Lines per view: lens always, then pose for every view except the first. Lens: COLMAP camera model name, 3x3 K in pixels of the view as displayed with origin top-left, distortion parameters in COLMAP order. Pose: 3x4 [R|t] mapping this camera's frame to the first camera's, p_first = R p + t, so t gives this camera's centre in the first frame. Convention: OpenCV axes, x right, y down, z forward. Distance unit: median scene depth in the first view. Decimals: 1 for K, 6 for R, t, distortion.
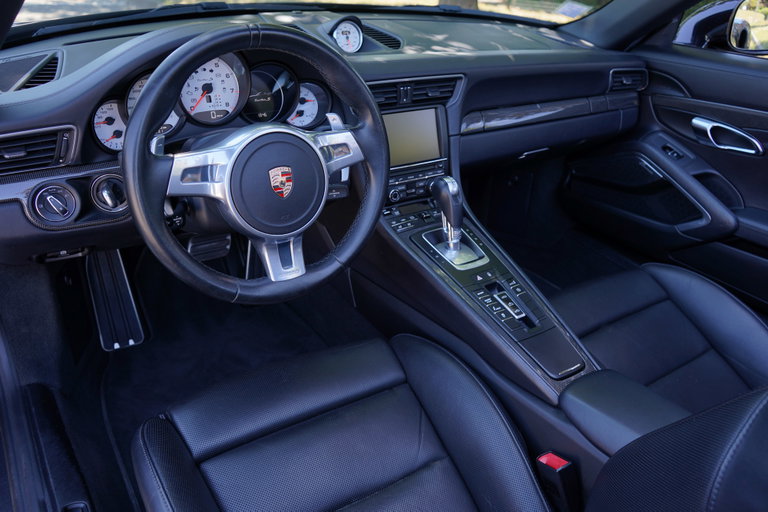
lens RADIAL K [[624.5, 0, 384.0], [0, 624.5, 256.0], [0, 0, 1]] dist [-0.004808, 0.005909]
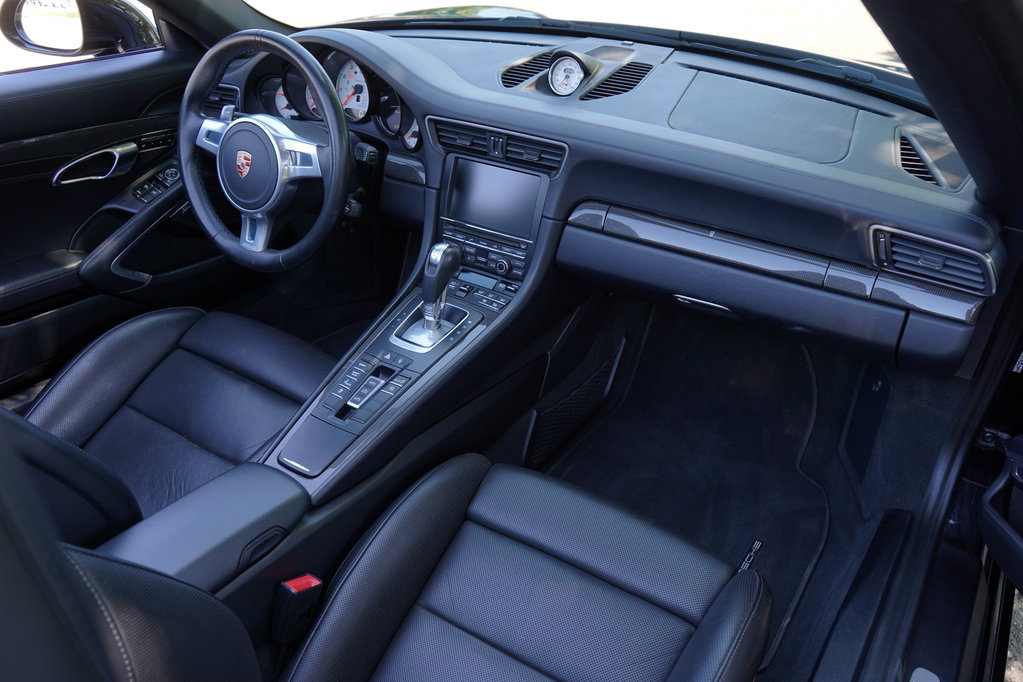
lens RADIAL K [[831.8, 0, 511.5], [0, 831.8, 341.0], [0, 0, 1]] dist [-0.004808, 0.005909]
pose [[0.374385, 0.424875, -0.824207, 1.155190], [-0.423983, 0.868930, 0.255341, -0.349388], [0.824666, 0.253854, 0.505454, 0.554015]]
